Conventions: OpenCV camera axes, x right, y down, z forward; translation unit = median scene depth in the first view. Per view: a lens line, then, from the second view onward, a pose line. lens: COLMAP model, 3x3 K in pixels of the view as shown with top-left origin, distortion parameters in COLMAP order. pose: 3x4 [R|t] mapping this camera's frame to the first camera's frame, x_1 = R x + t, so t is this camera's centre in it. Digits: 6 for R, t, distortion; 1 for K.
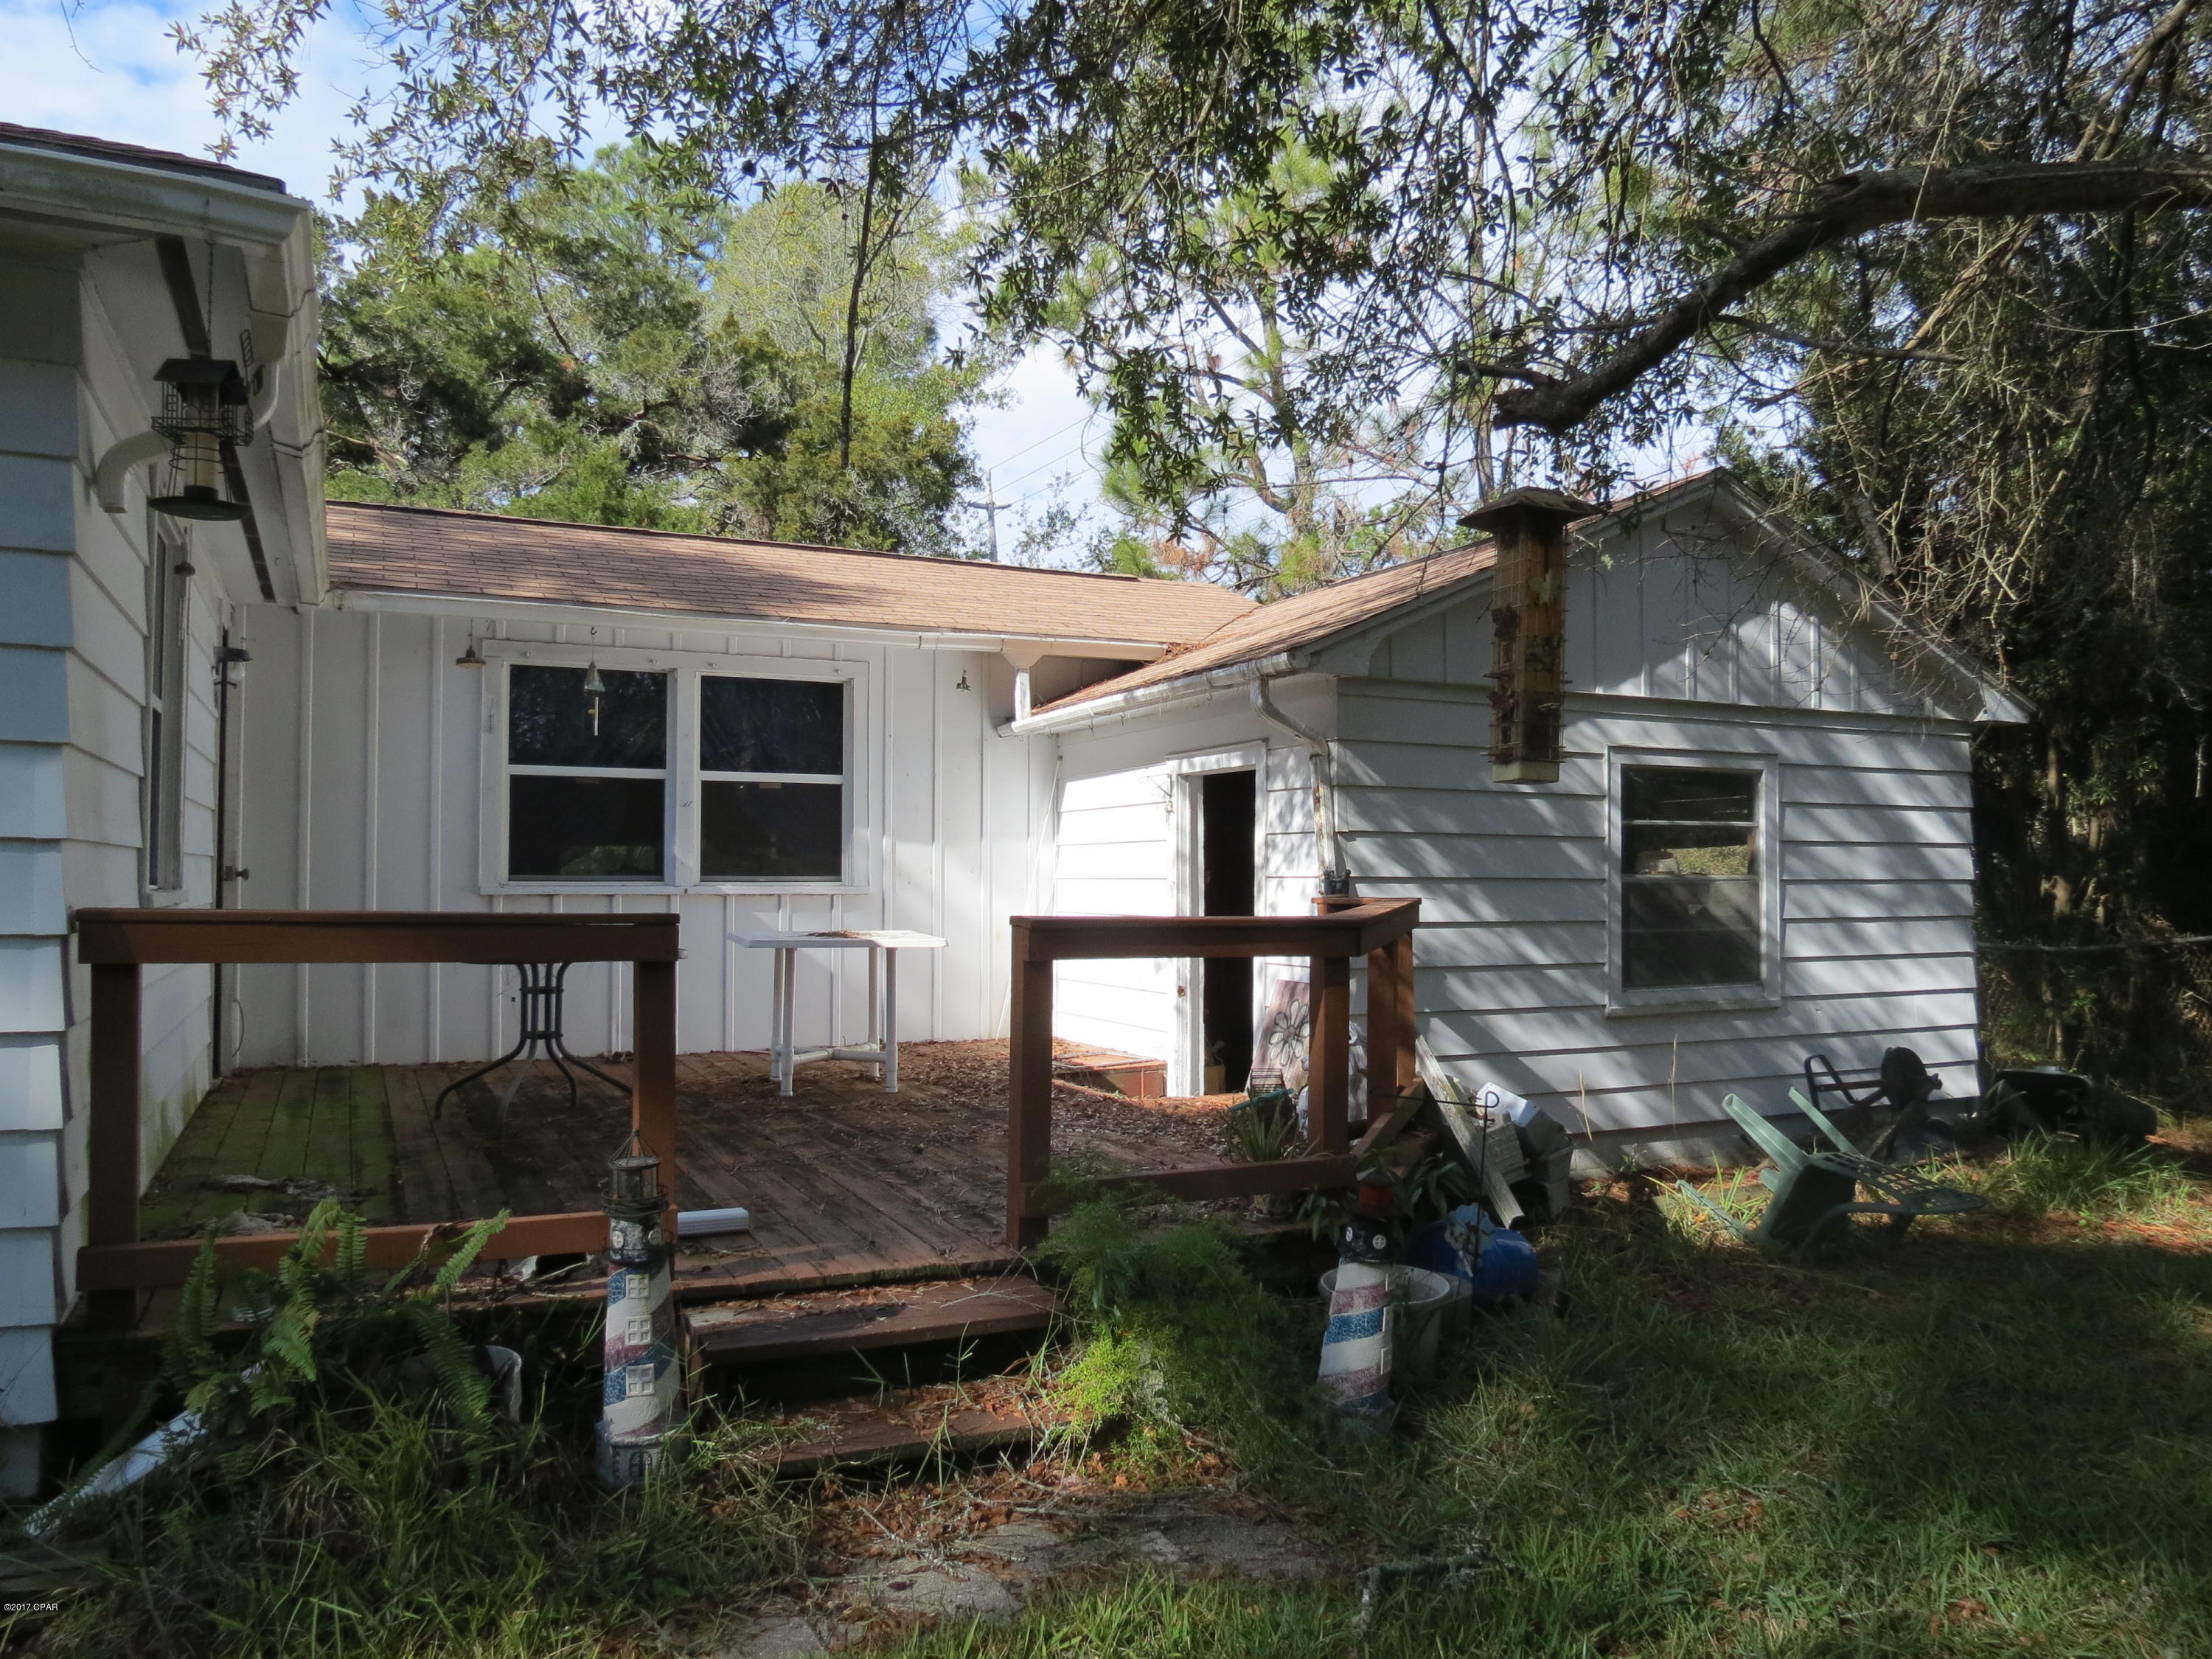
lens RADIAL K [[1567.2, 0, 1099.8], [0, 1567.2, 827.8], [0, 0, 1]] dist [-0.035631, 0.016356]
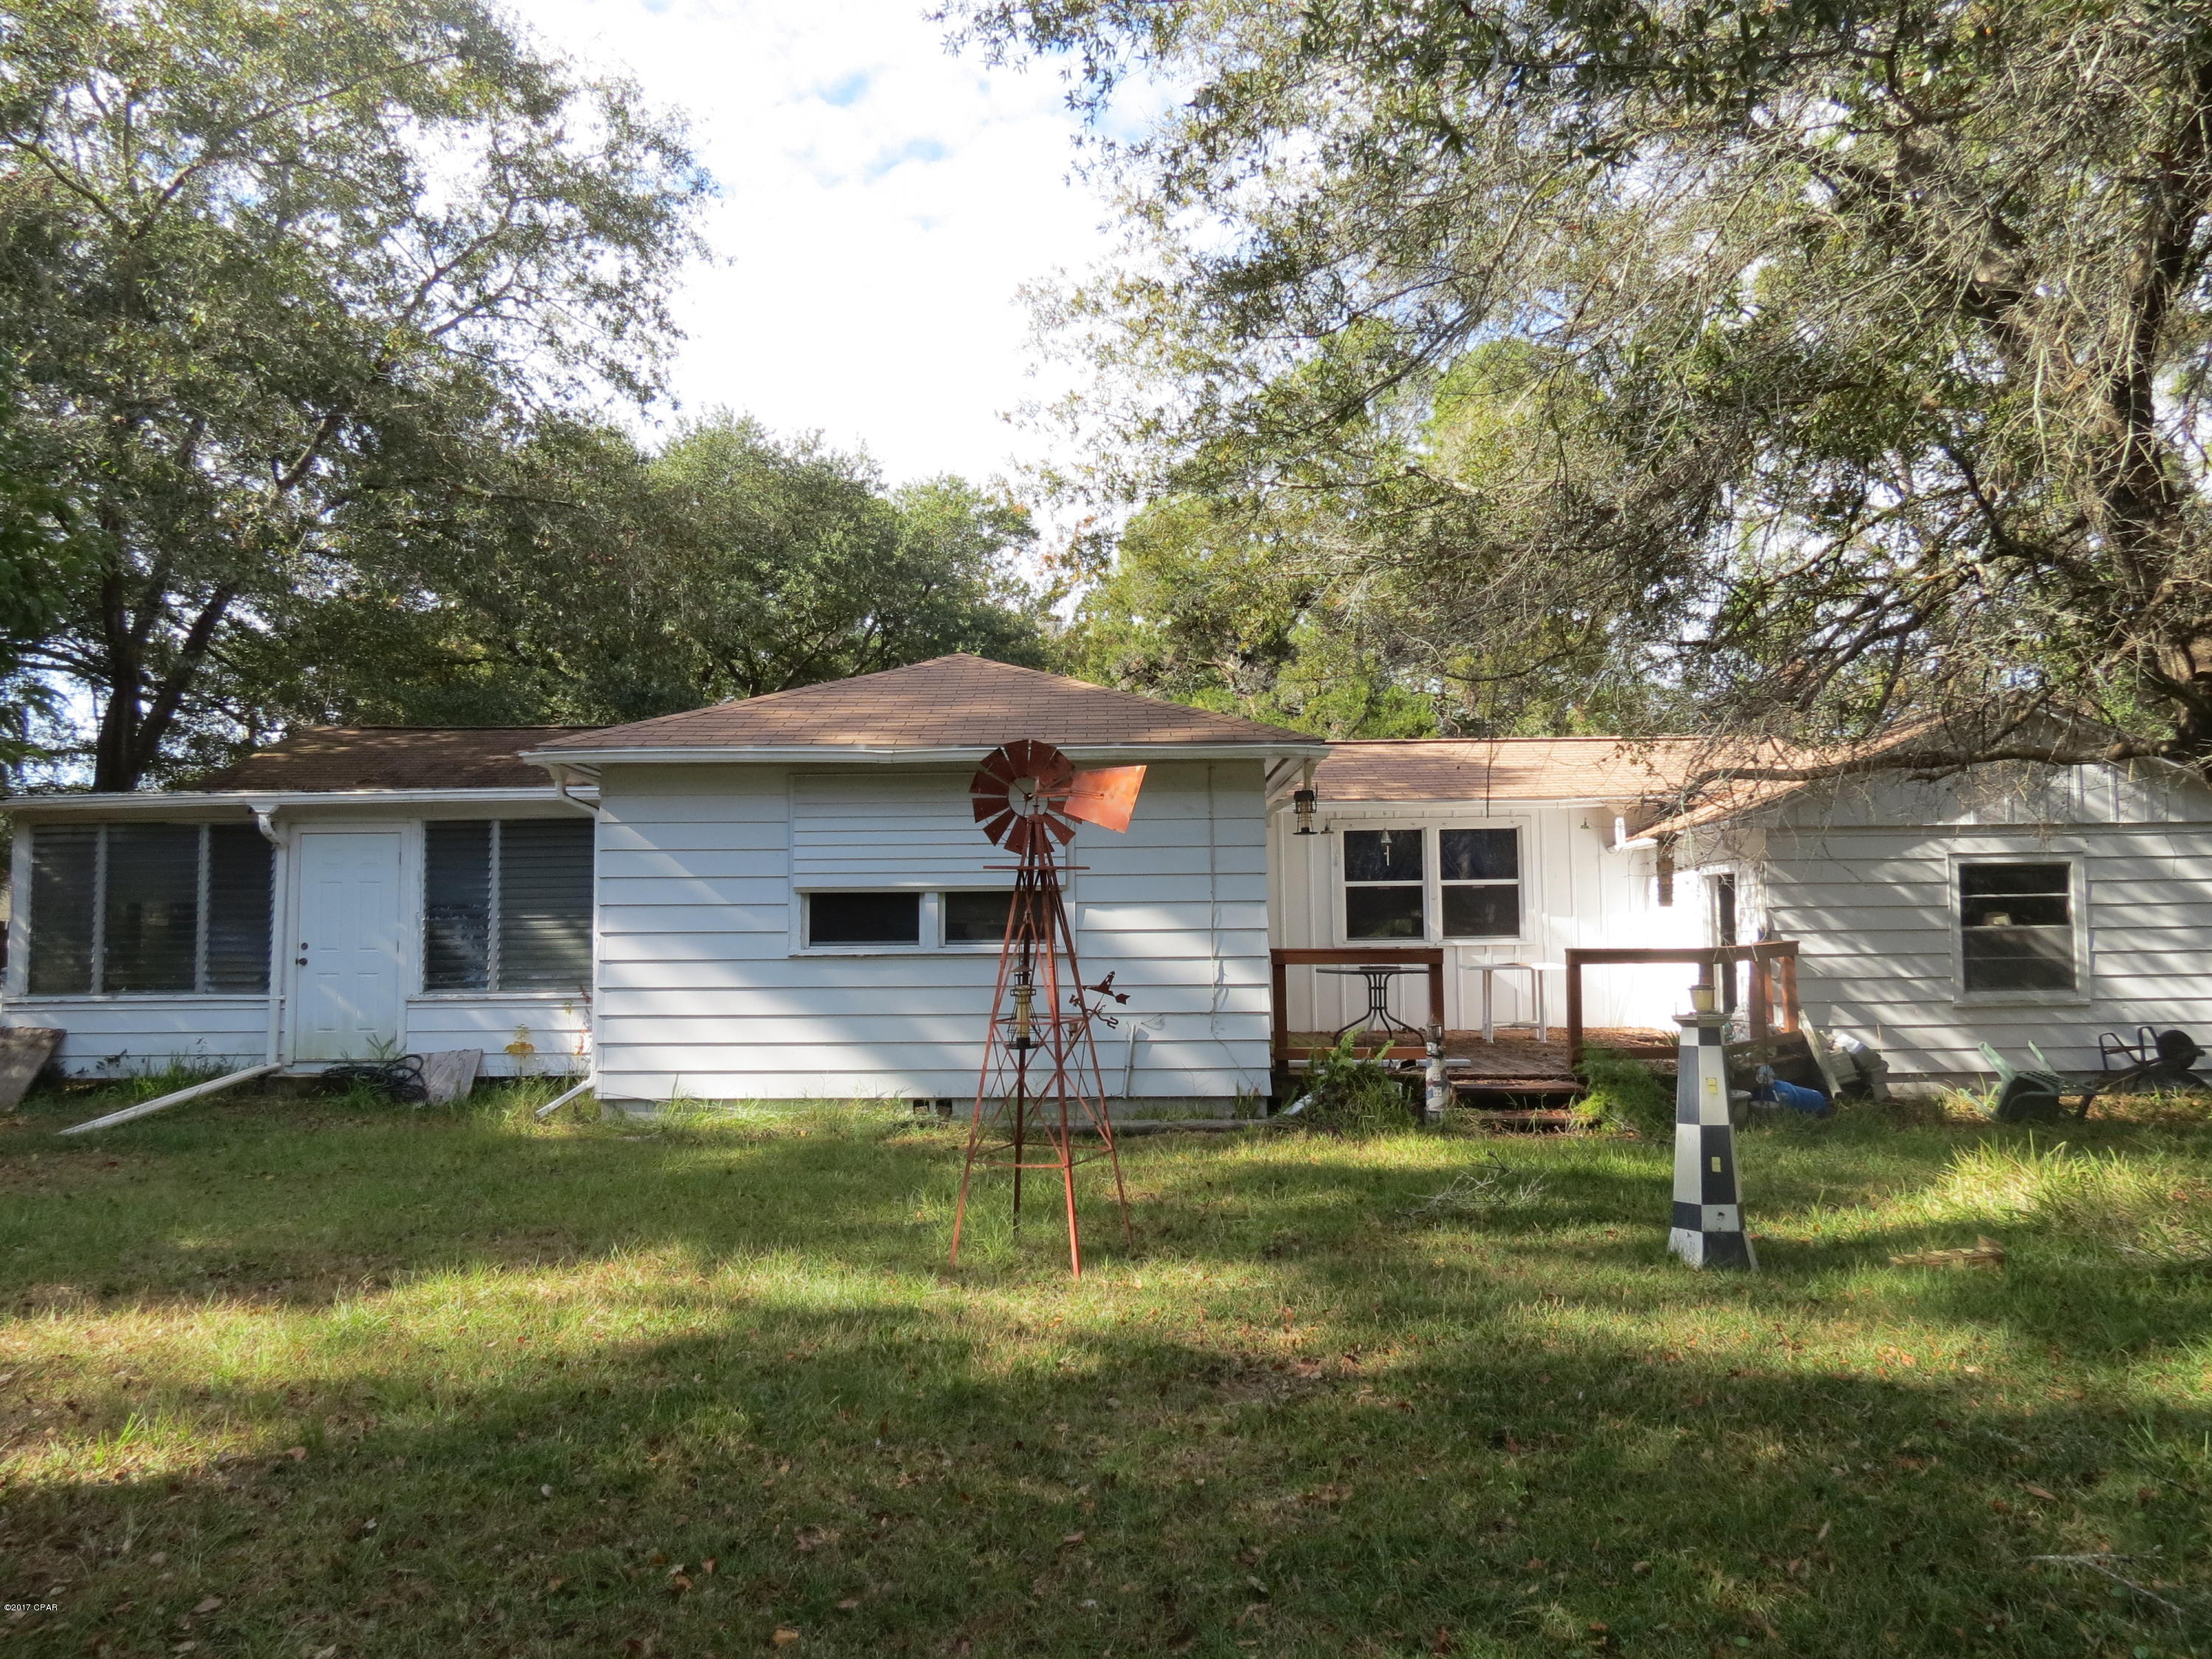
lens RADIAL K [[1567.2, 0, 1099.8], [0, 1567.2, 827.8], [0, 0, 1]] dist [-0.035631, 0.016356]
pose [[0.898087, -0.044536, -0.437557, 0.228711], [0.027847, 0.998622, -0.044487, -0.030240], [0.438935, 0.027769, 0.898089, -0.984963]]
